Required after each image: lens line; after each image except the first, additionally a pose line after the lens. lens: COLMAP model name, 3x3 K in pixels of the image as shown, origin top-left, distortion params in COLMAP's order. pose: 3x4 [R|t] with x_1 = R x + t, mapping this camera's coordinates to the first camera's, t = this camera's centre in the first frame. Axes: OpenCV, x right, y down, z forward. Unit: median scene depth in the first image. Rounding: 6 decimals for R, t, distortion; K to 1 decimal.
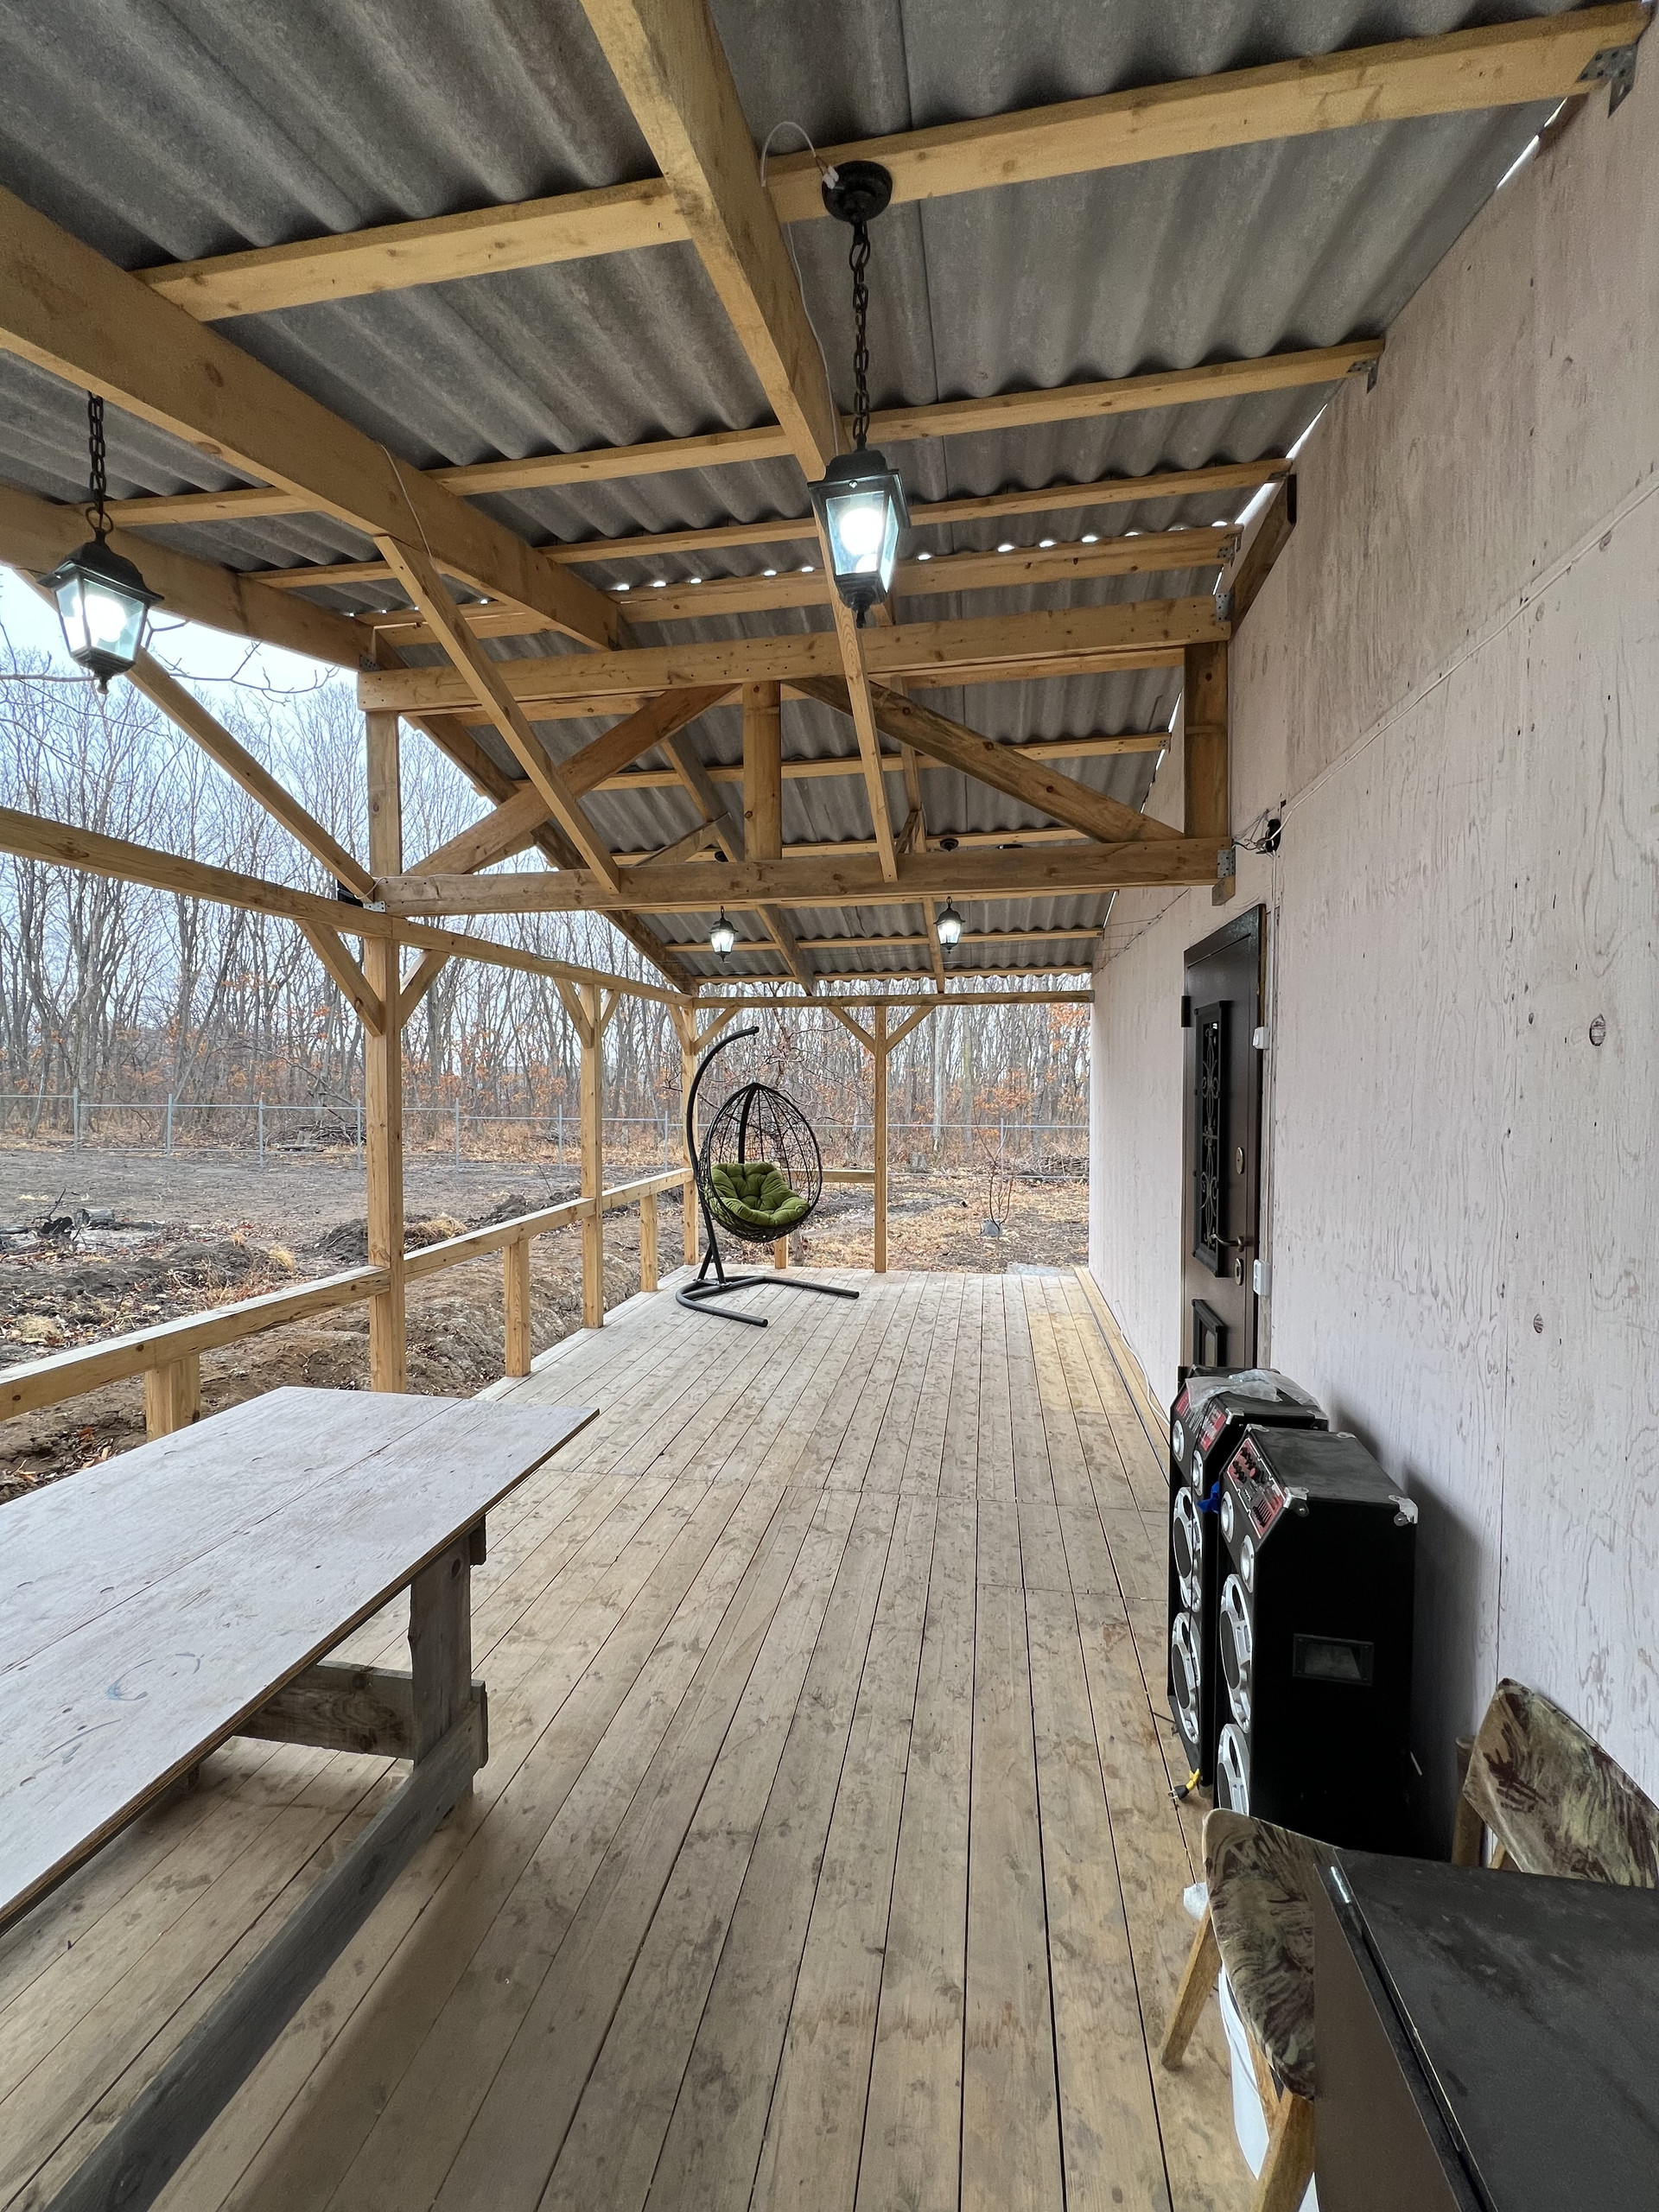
lens RADIAL K [[889.7, 0, 834.7], [0, 889.7, 1102.2], [0, 0, 1]] dist [-0.004391, 0.000555]
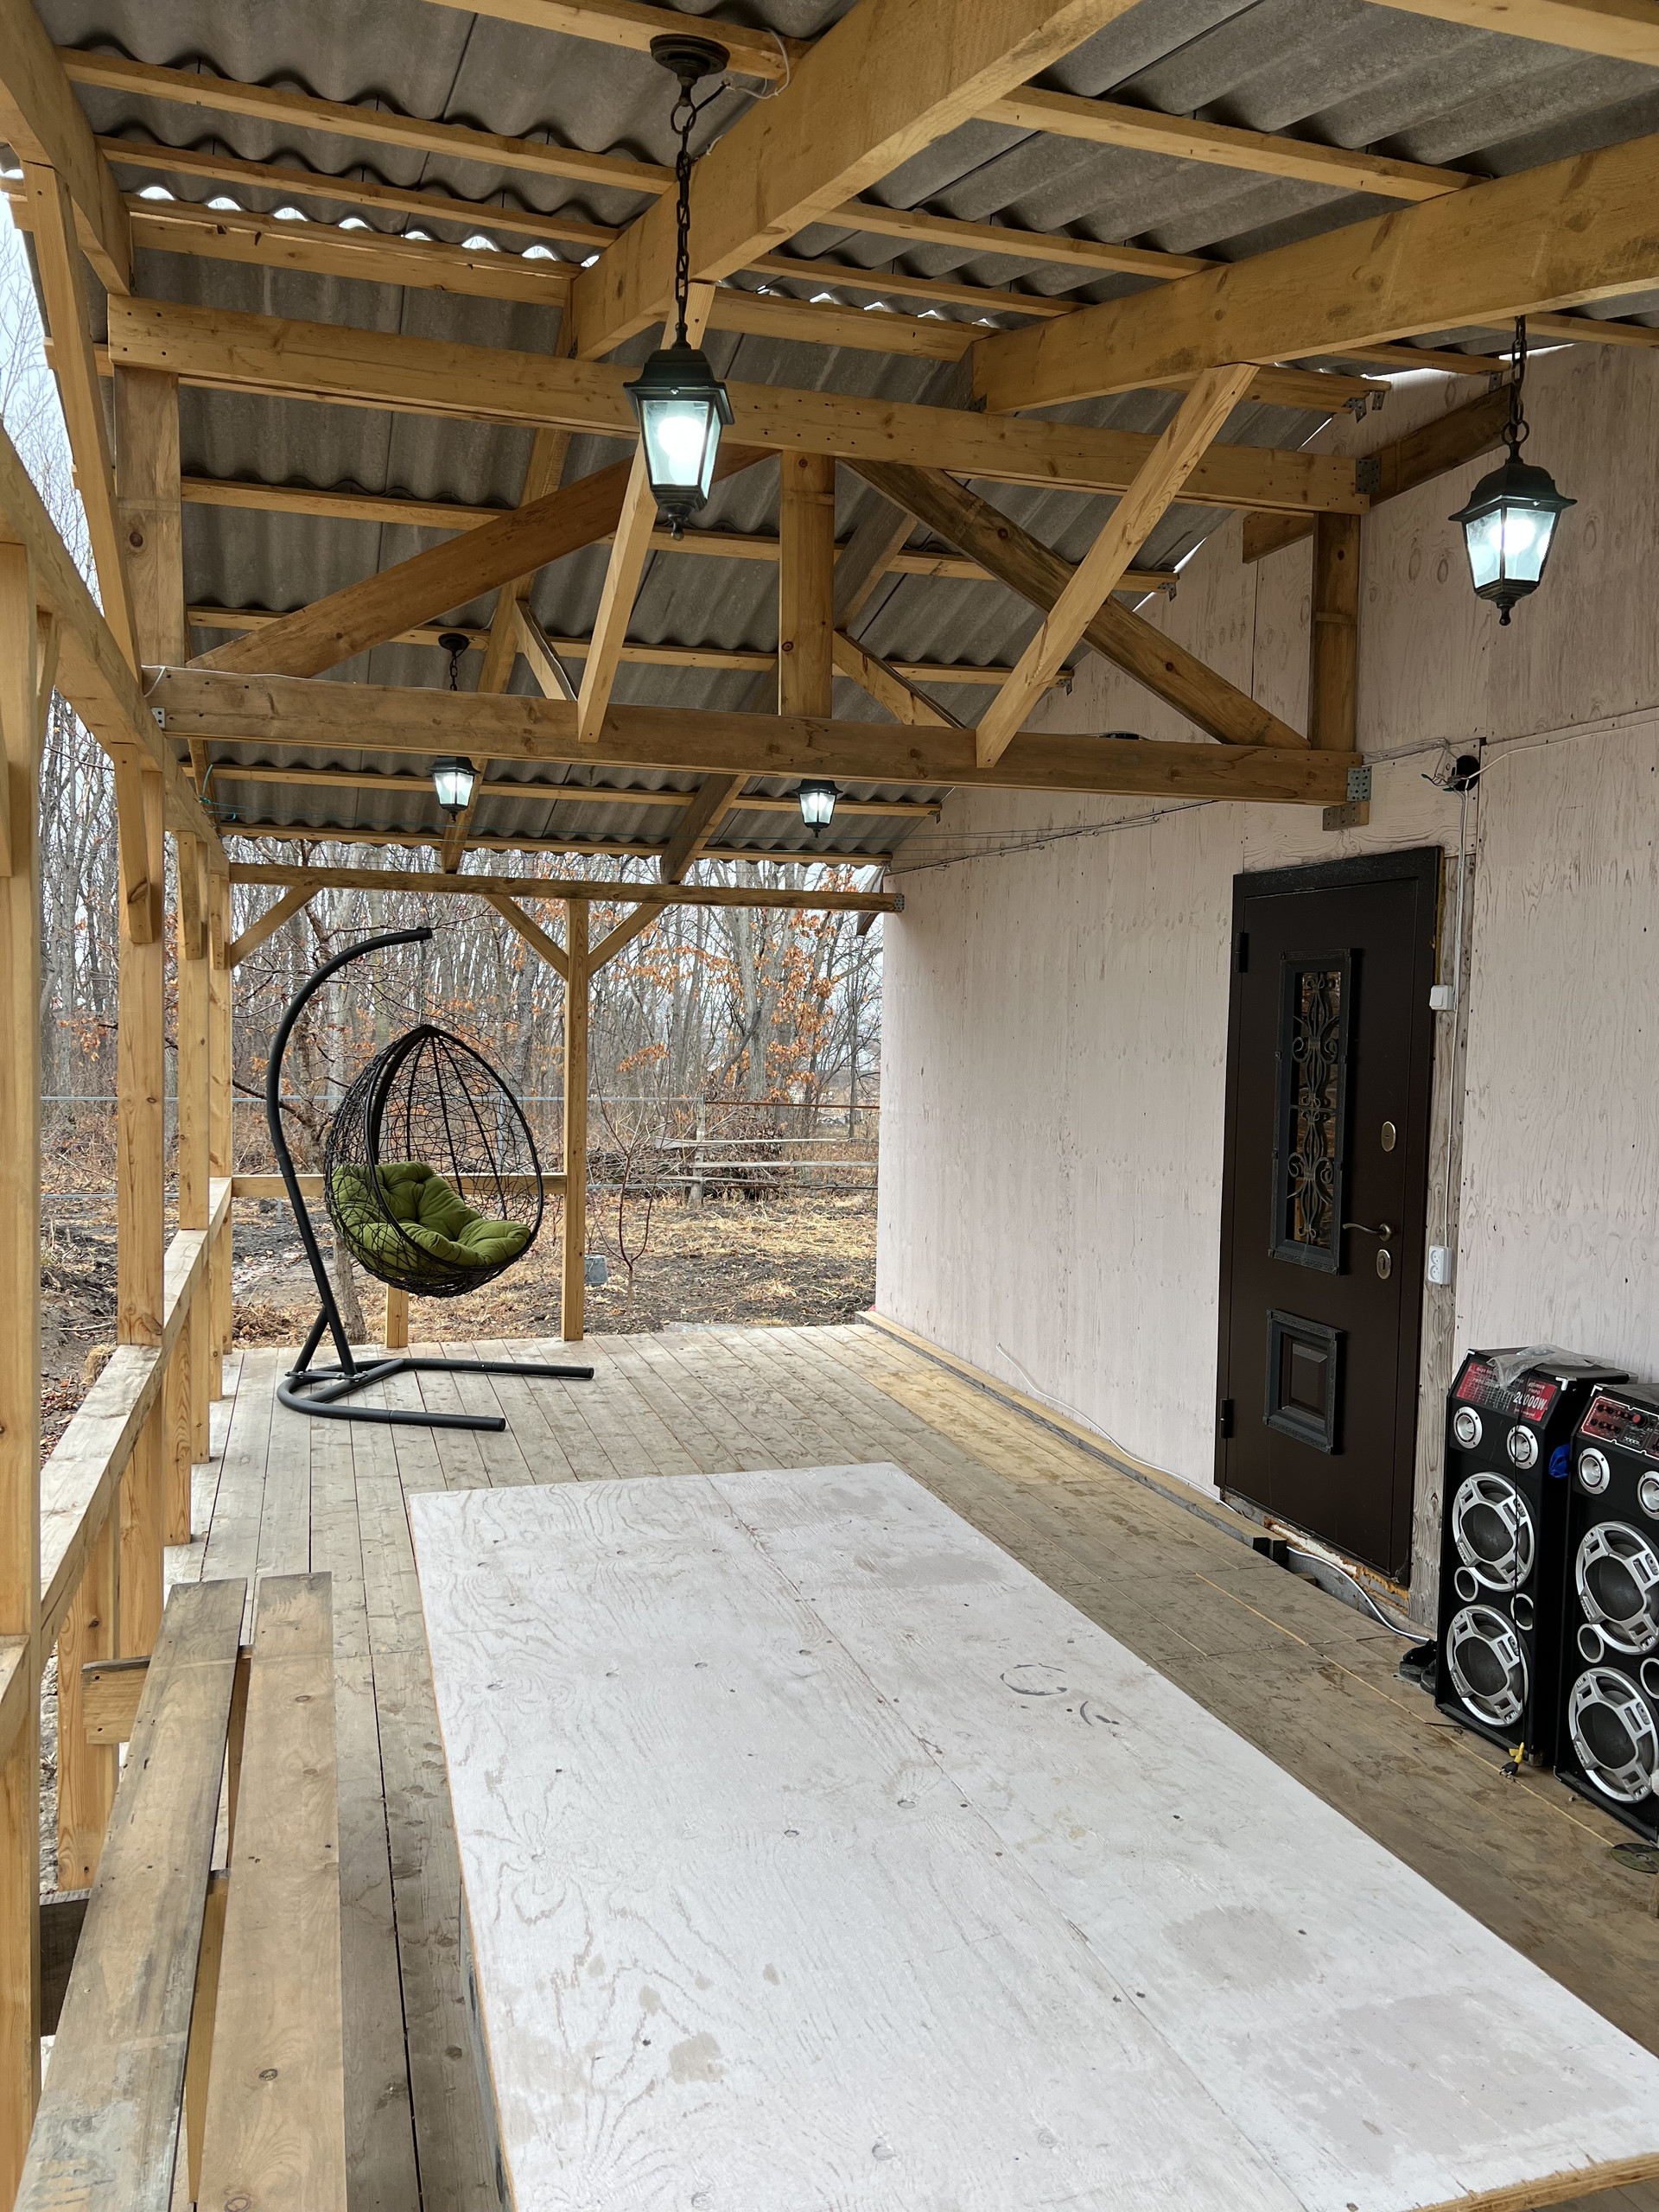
lens RADIAL K [[1654.1, 0, 823.2], [0, 1654.1, 1110.5], [0, 0, 1]] dist [0.016522, -0.009604]
pose [[0.892609, -0.007398, 0.450772, -0.522860], [-0.008153, 0.999437, 0.032545, -0.005276], [-0.450759, -0.032725, 0.892046, -0.132765]]
